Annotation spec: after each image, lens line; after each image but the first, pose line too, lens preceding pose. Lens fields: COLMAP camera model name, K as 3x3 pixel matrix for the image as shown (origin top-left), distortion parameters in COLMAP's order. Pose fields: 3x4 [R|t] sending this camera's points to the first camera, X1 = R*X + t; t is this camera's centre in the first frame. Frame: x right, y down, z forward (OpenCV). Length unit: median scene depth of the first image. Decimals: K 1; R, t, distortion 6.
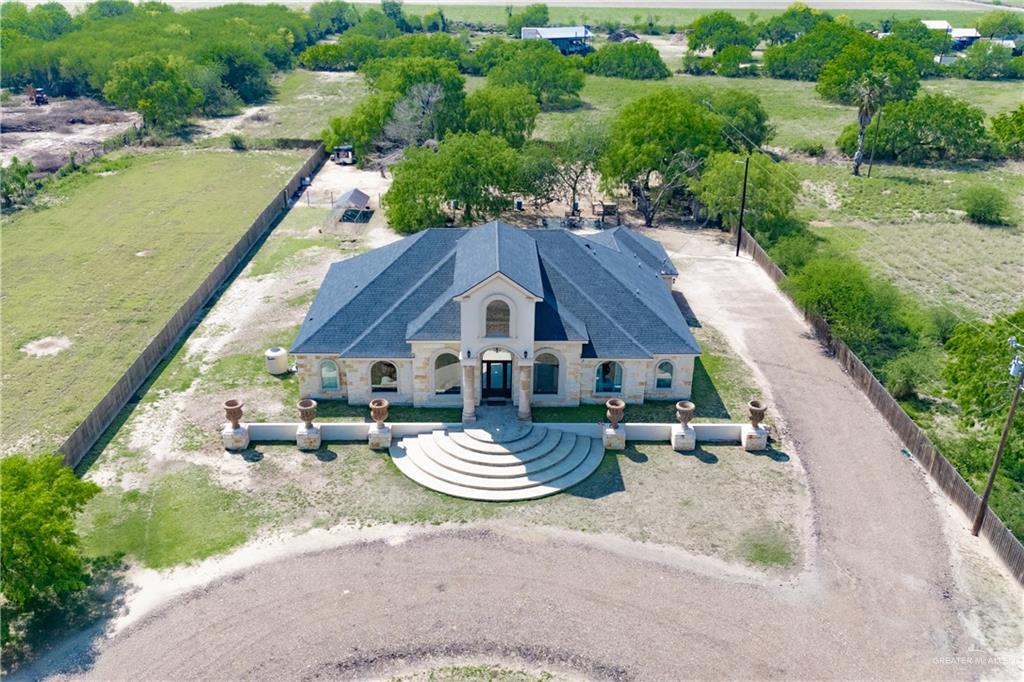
lens RADIAL K [[887.3, 0, 512.0], [0, 887.3, 341.0], [0, 0, 1]] dist [0.097369, -0.121346]
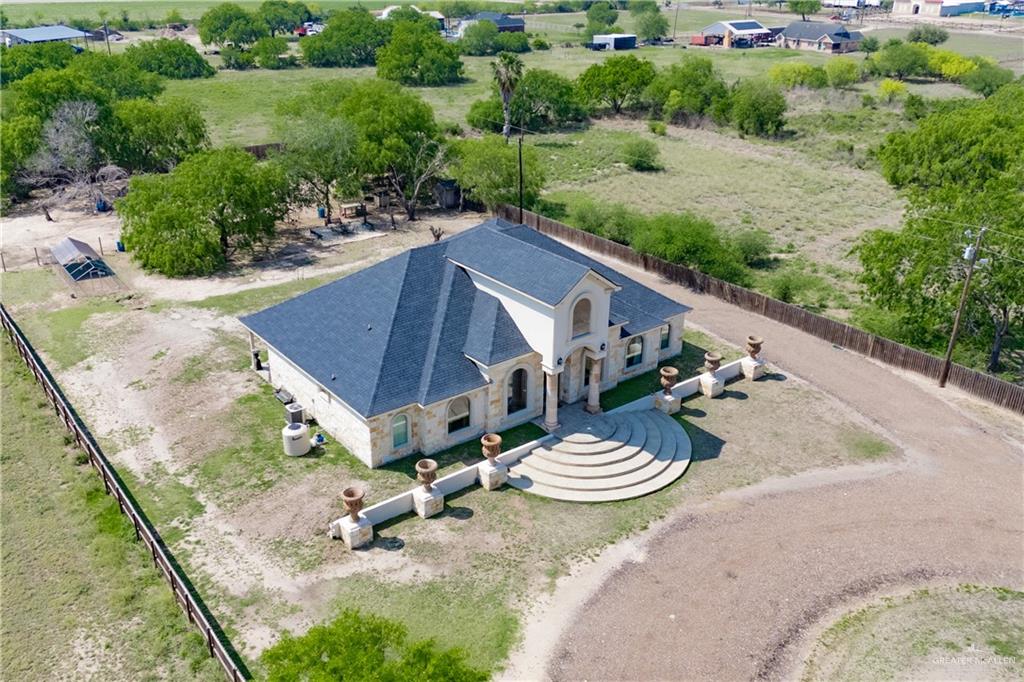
lens RADIAL K [[887.3, 0, 512.0], [0, 887.3, 341.0], [0, 0, 1]] dist [0.097369, -0.121346]
pose [[0.801838, -0.249748, 0.542846, -0.595452], [0.244146, 0.966107, 0.083849, -0.097836], [-0.545389, 0.065300, 0.835636, 0.212325]]
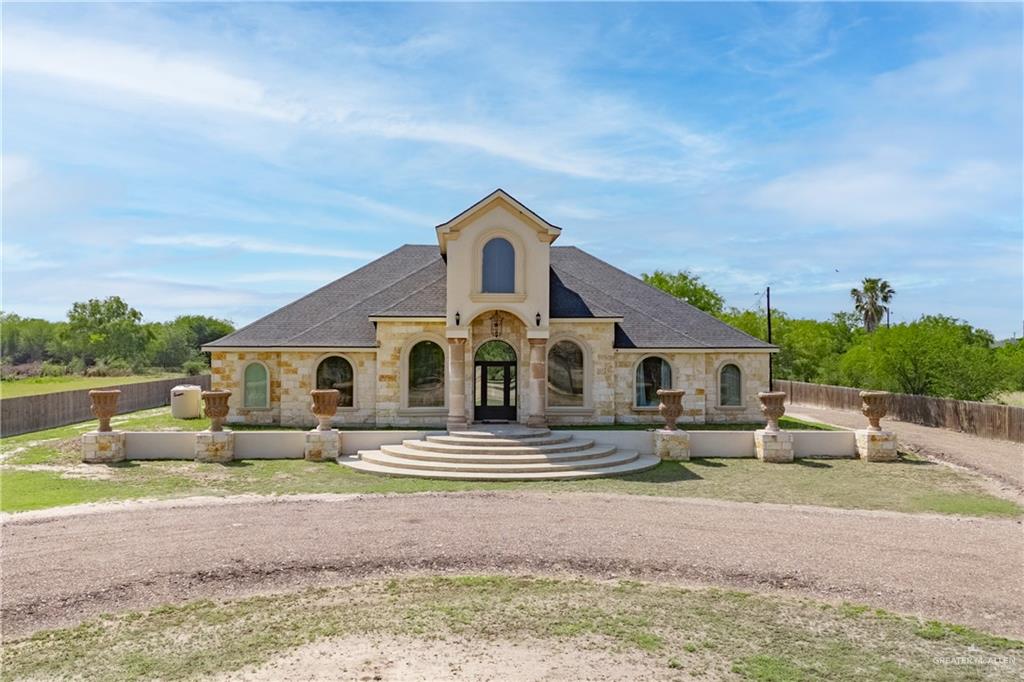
lens RADIAL K [[887.3, 0, 512.0], [0, 887.3, 341.0], [0, 0, 1]] dist [0.097369, -0.121346]
pose [[0.999413, -0.011835, 0.032159, -0.027620], [0.024054, 0.910685, -0.412401, 0.314430], [-0.024406, 0.412932, 0.910435, 0.355468]]
